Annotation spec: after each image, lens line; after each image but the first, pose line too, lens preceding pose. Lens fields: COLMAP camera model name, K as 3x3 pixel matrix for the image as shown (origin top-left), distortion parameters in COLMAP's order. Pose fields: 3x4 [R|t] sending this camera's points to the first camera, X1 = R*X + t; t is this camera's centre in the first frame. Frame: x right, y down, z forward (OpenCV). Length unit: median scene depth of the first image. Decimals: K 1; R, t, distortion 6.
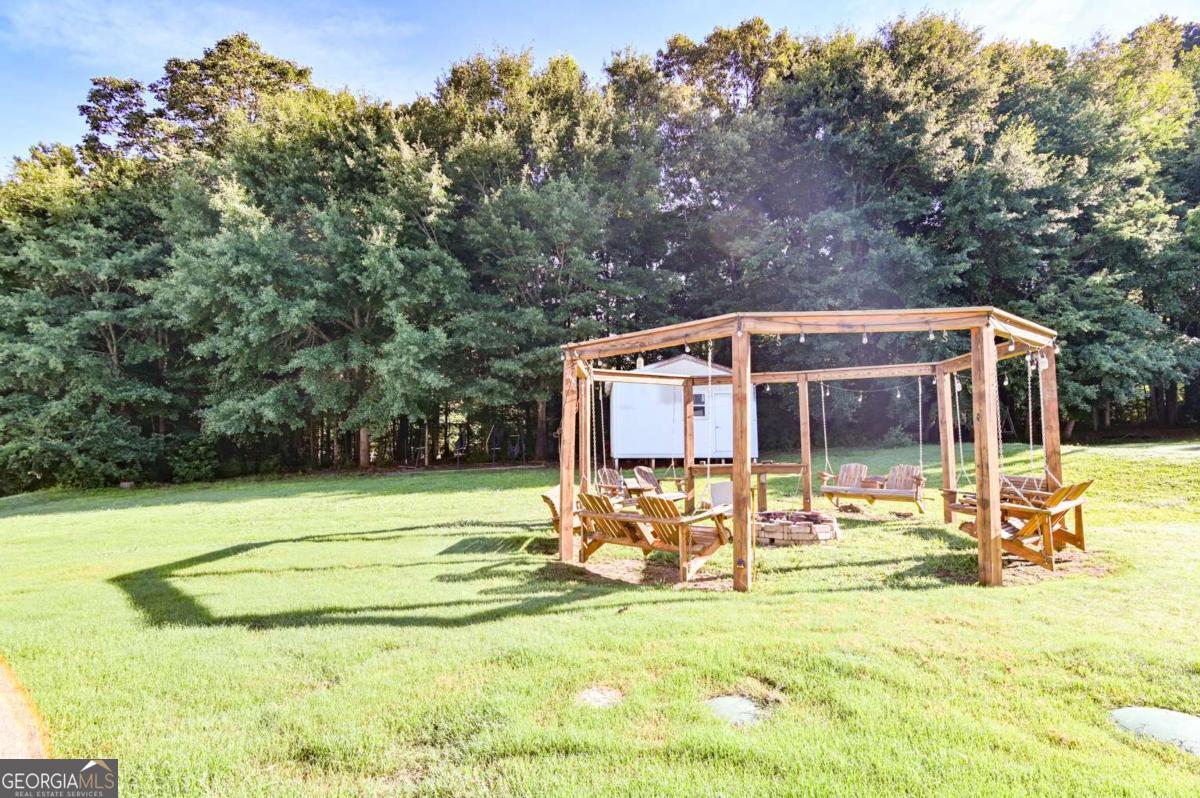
lens RADIAL K [[602.0, 0, 600.0], [0, 602.0, 399.0], [0, 0, 1]] dist [-0.003581, 0.000432]
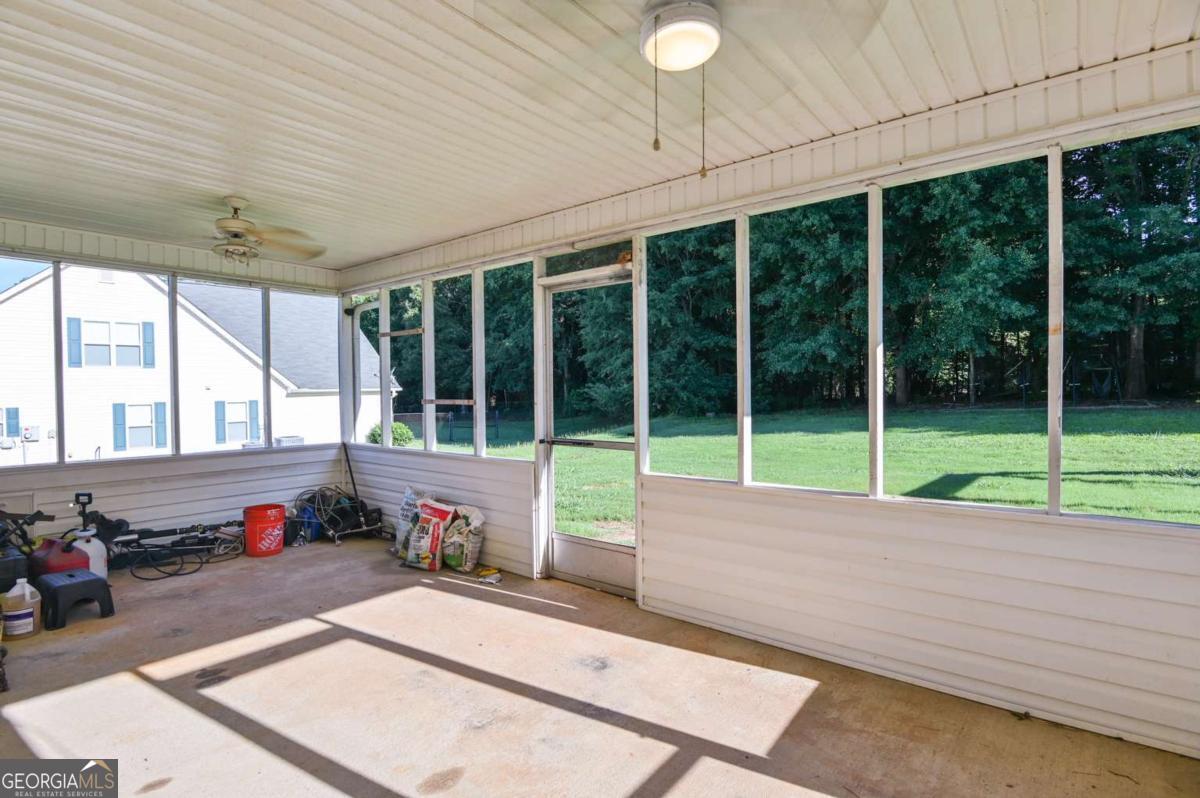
lens RADIAL K [[602.0, 0, 600.0], [0, 602.0, 399.0], [0, 0, 1]] dist [-0.003581, 0.000432]
pose [[0.755333, 0.011232, -0.655245, -0.154492], [0.058837, 0.994653, 0.084874, -0.010189], [0.652695, -0.102661, 0.750633, -0.091290]]
